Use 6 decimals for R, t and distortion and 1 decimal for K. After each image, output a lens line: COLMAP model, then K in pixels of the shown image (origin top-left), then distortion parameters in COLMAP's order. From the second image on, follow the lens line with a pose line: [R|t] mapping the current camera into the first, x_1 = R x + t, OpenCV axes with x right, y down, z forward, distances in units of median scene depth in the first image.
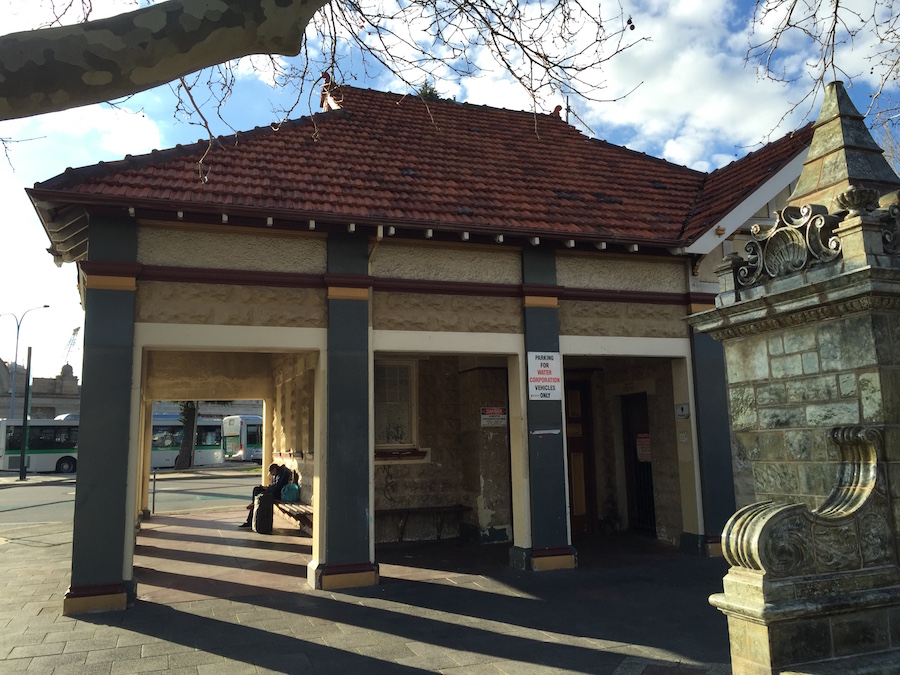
lens RADIAL K [[779.8, 0, 451.8], [0, 779.8, 318.3], [0, 0, 1]] dist [0.105094, -0.141756]
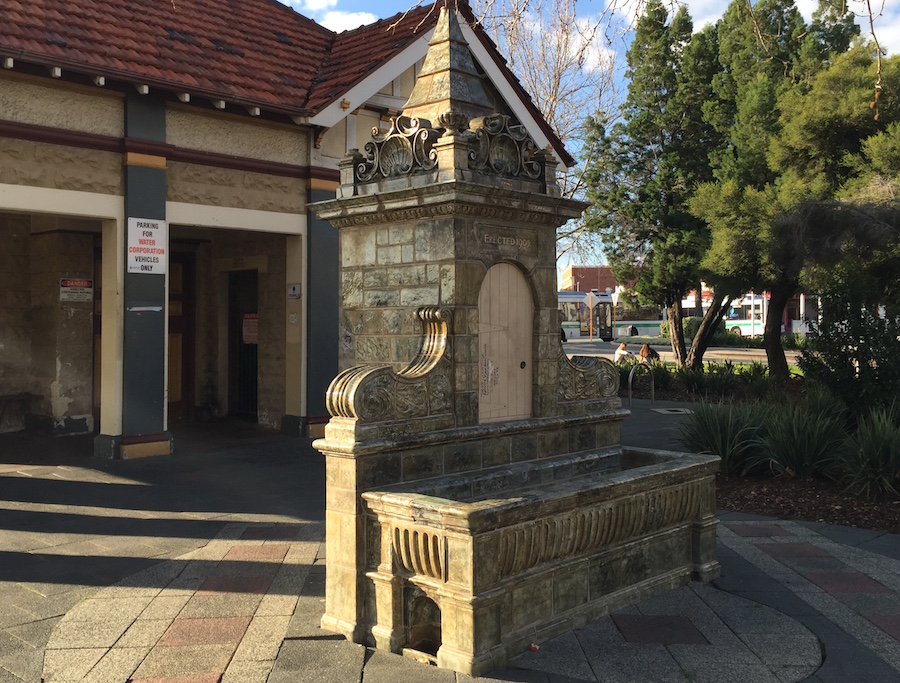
lens RADIAL K [[933.4, 0, 450.0], [0, 933.4, 341.5], [0, 0, 1]] dist [0.001051, 0.006000]
pose [[0.898098, 0.015616, 0.439518, -0.036924], [-0.091037, 0.984325, 0.151051, -0.011034], [-0.430269, -0.175671, 0.885442, -0.103387]]
